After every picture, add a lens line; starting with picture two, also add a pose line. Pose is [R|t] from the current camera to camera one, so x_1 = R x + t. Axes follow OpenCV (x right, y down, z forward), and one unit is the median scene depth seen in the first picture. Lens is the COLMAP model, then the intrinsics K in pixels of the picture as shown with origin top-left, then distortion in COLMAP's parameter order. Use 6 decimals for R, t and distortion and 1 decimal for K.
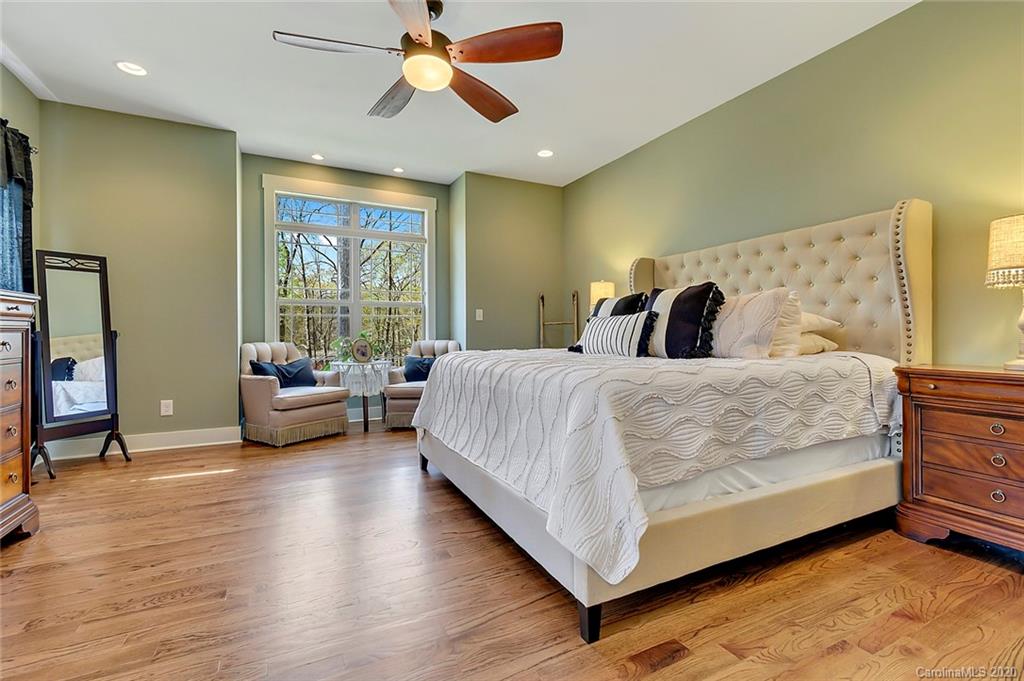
lens RADIAL K [[459.1, 0, 516.3], [0, 459.1, 338.5], [0, 0, 1]] dist [0.000017, -0.001520]
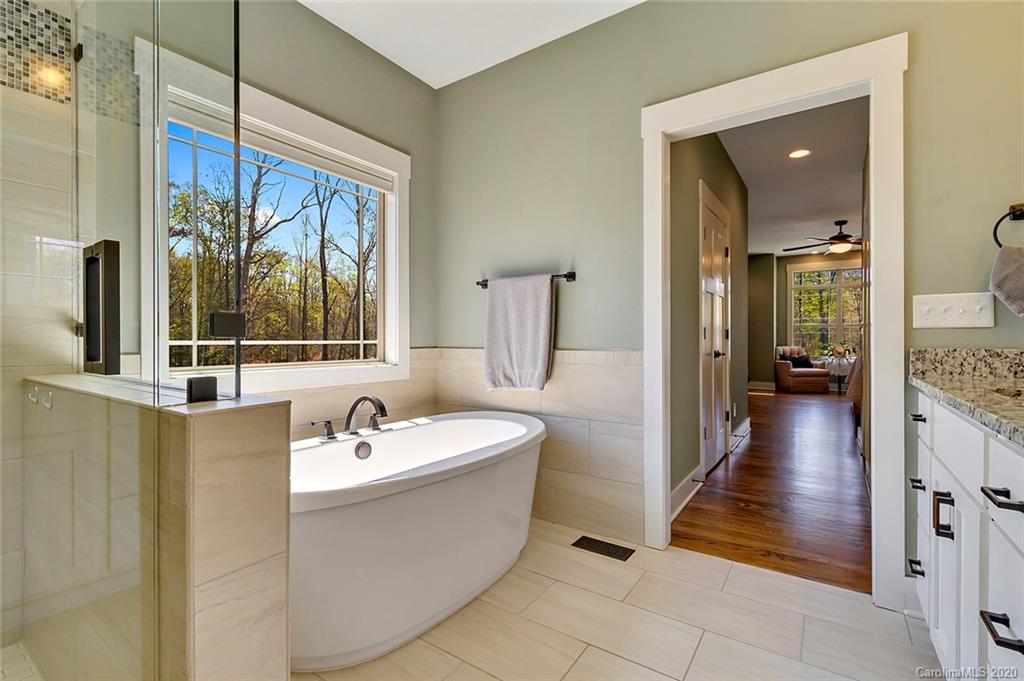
lens RADIAL K [[459.1, 0, 516.3], [0, 459.1, 338.5], [0, 0, 1]] dist [0.000017, -0.001520]
pose [[0.491905, -0.001025, -0.870648, 0.644212], [-0.003487, 0.999989, -0.003148, -0.014287], [0.870642, 0.004584, 0.491896, -1.065783]]
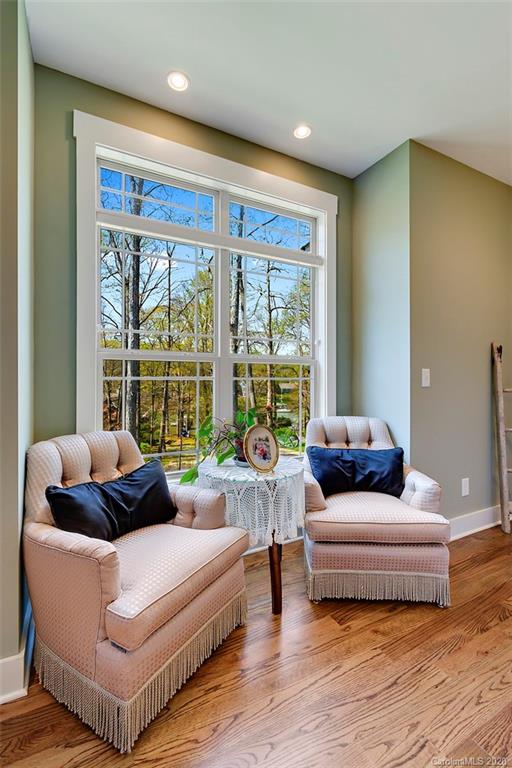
lens RADIAL K [[344.3, 0, 251.1], [0, 344.3, 380.7], [0, 0, 1]] dist [0.000017, -0.001520]
pose [[0.999944, 0.002196, 0.010364, -0.355357], [-0.002111, 0.999964, -0.008222, -0.047969], [-0.010382, 0.008200, 0.999912, 0.611144]]
